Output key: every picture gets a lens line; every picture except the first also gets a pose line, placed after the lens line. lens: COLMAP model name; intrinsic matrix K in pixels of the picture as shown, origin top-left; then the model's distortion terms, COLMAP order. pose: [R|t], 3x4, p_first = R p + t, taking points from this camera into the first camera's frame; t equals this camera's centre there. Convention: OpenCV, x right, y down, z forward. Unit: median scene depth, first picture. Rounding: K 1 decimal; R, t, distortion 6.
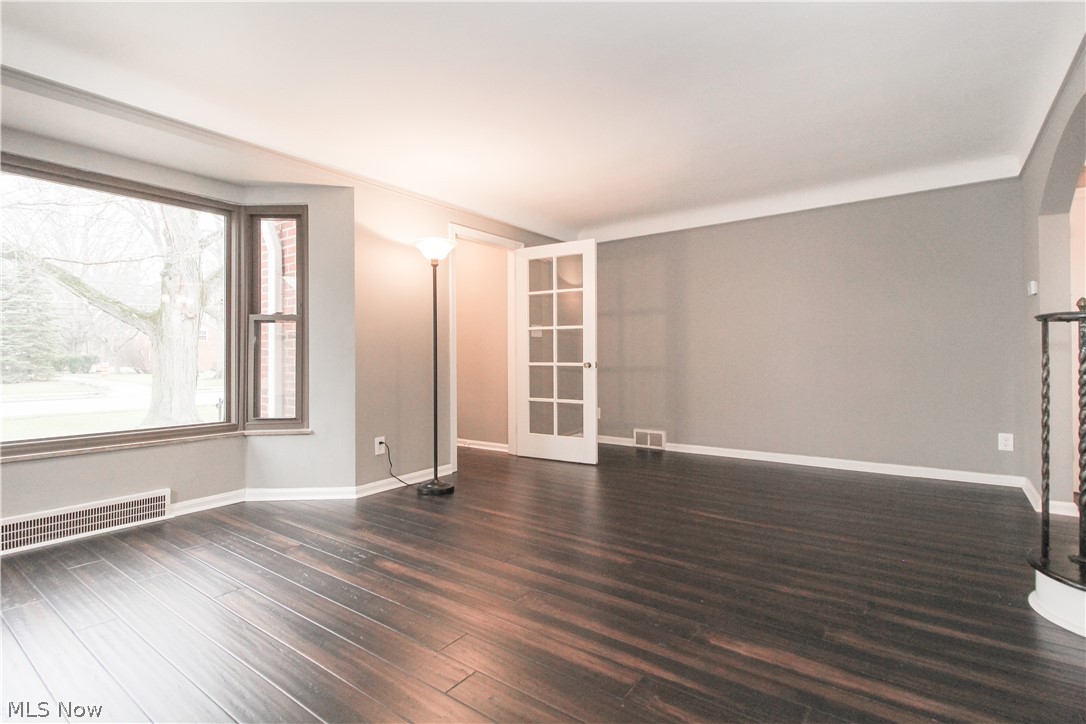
lens RADIAL K [[514.1, 0, 540.7], [0, 514.1, 351.2], [0, 0, 1]] dist [0.008122, -0.000258]
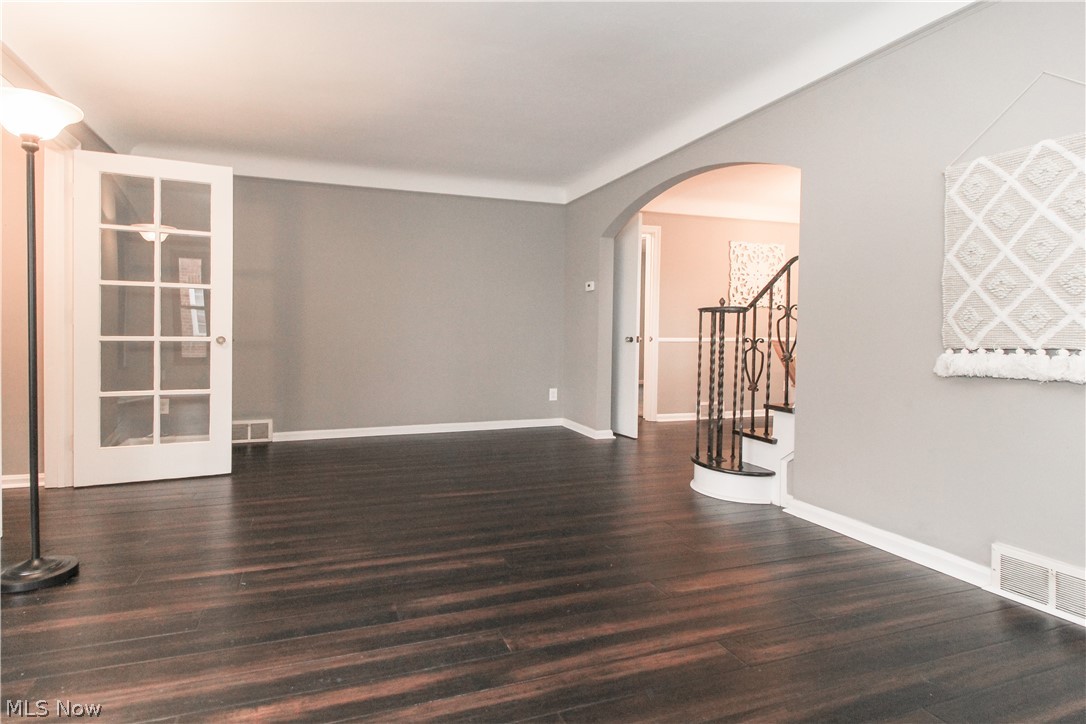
lens RADIAL K [[526.4, 0, 538.0], [0, 526.4, 339.2], [0, 0, 1]] dist [0.016538, -0.000251]
pose [[0.587175, -0.002182, 0.809457, -0.250822], [-0.020809, 0.999625, 0.017789, 0.002886], [-0.809192, -0.027289, 0.586910, 0.195430]]
